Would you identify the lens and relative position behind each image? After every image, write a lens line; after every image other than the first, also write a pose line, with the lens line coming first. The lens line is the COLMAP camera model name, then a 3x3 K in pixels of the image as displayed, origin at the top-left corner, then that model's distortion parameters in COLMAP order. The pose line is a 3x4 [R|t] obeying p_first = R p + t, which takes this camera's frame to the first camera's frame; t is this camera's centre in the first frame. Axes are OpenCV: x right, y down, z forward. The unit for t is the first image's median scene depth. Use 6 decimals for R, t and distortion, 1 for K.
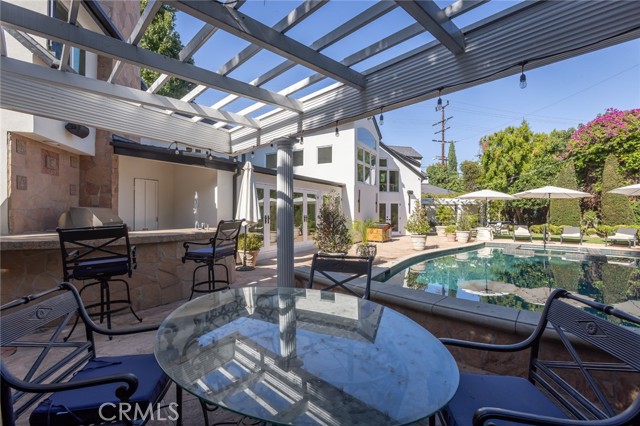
lens RADIAL K [[290.3, 0, 322.9], [0, 290.3, 210.8], [0, 0, 1]] dist [-0.003590, 0.008185]
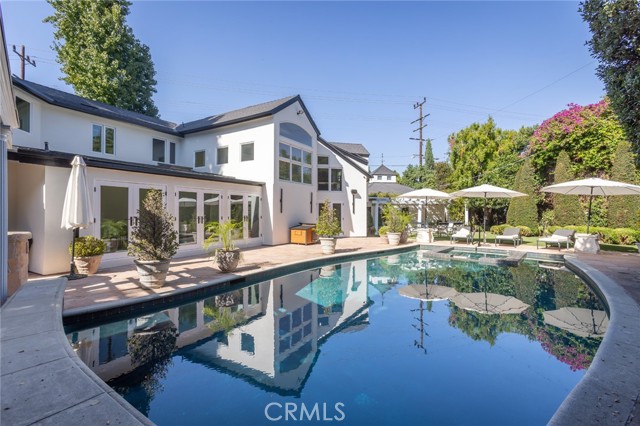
lens RADIAL K [[290.3, 0, 322.9], [0, 290.3, 210.8], [0, 0, 1]] dist [-0.003590, 0.008185]
pose [[0.999984, -0.000630, -0.005670, 0.198711], [0.000640, 0.999998, 0.001782, -0.001825], [0.005669, -0.001786, 0.999982, 0.046379]]
